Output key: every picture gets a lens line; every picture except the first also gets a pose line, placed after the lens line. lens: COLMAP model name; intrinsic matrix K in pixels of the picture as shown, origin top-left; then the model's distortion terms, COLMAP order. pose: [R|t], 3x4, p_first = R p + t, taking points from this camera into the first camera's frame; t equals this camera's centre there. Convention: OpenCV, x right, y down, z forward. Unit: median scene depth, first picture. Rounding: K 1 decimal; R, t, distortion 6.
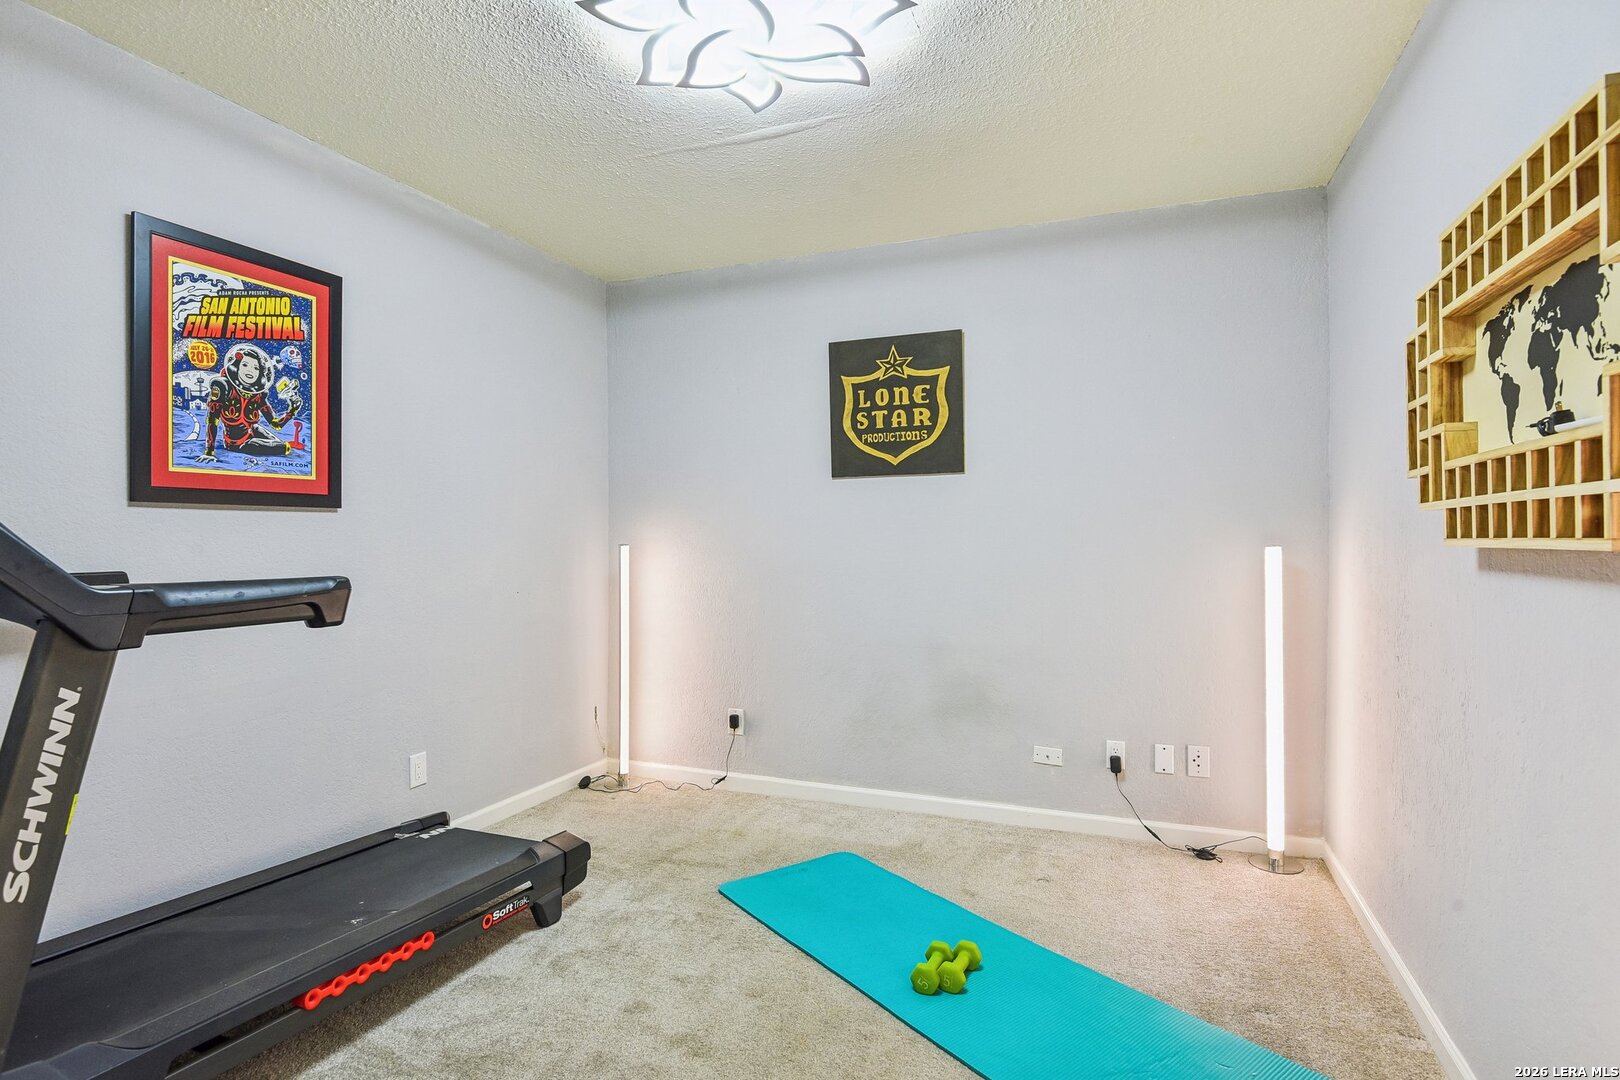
lens RADIAL K [[919.8, 0, 806.7], [0, 919.8, 548.3], [0, 0, 1]] dist [-0.014554, -0.000731]
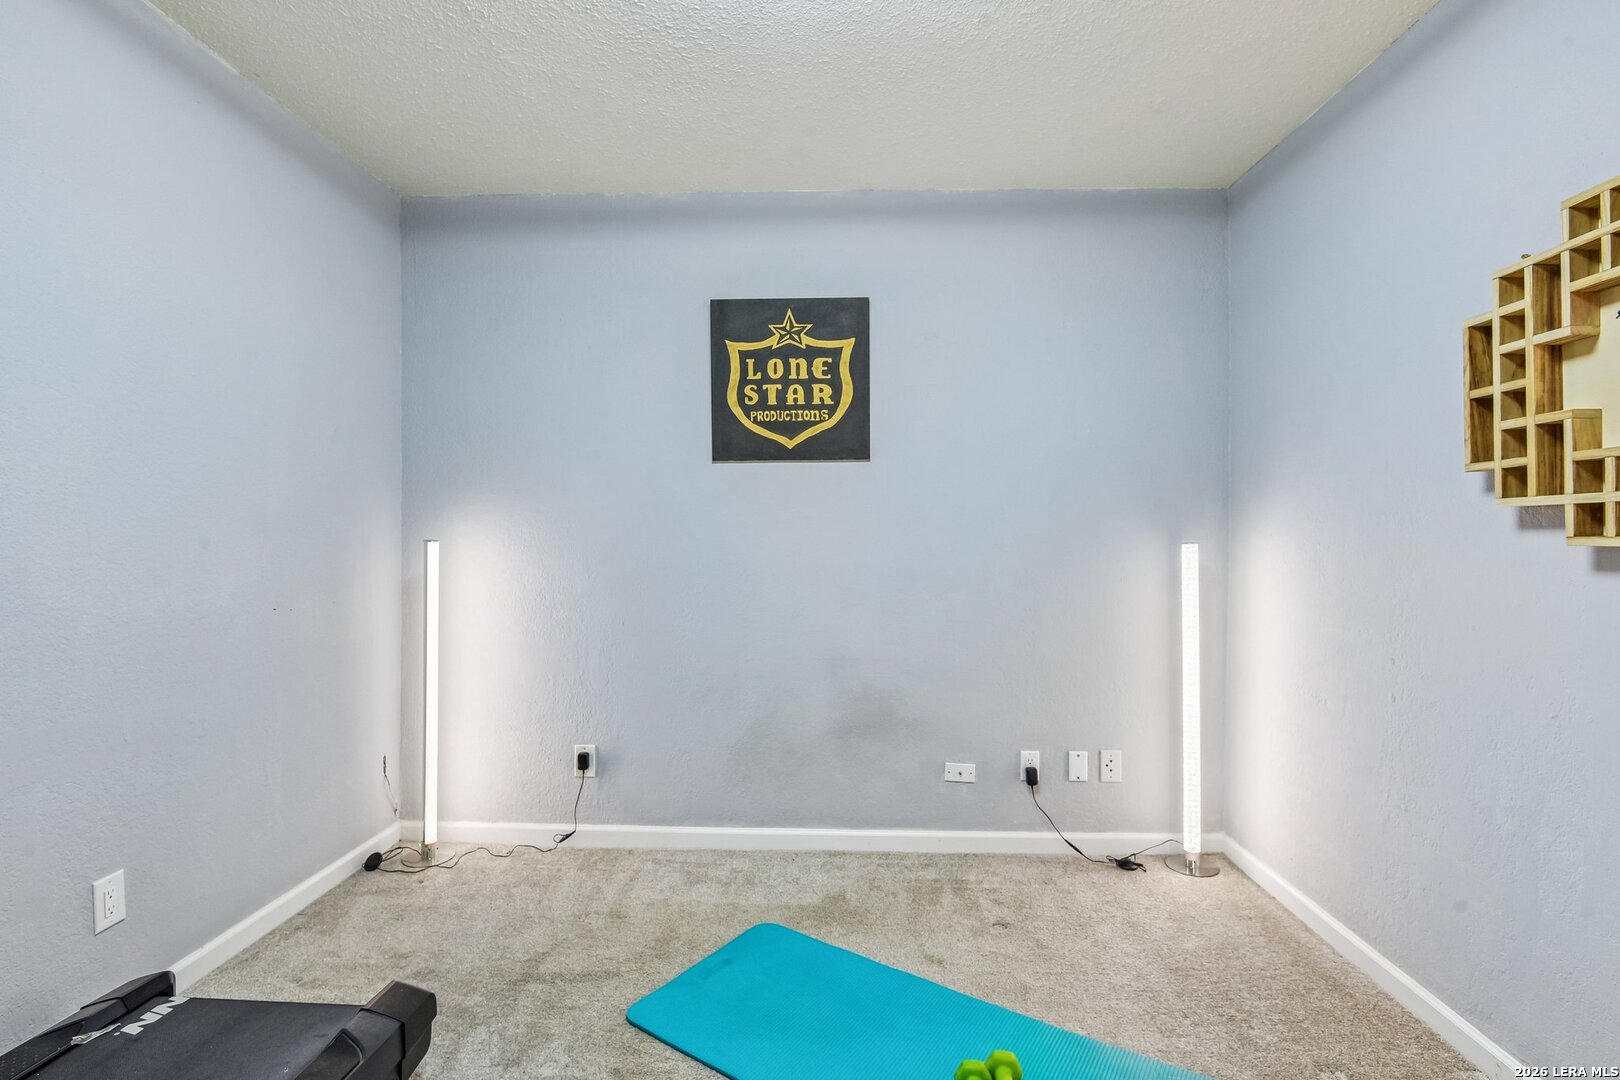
lens RADIAL K [[787.0, 0, 803.7], [0, 787.0, 538.5], [0, 0, 1]] dist [-0.013876, -0.007593]
pose [[0.933273, 0.002626, 0.359157, -0.158199], [-0.000561, 0.999983, -0.005855, -0.002281], [-0.359166, 0.005263, 0.933259, 0.314167]]
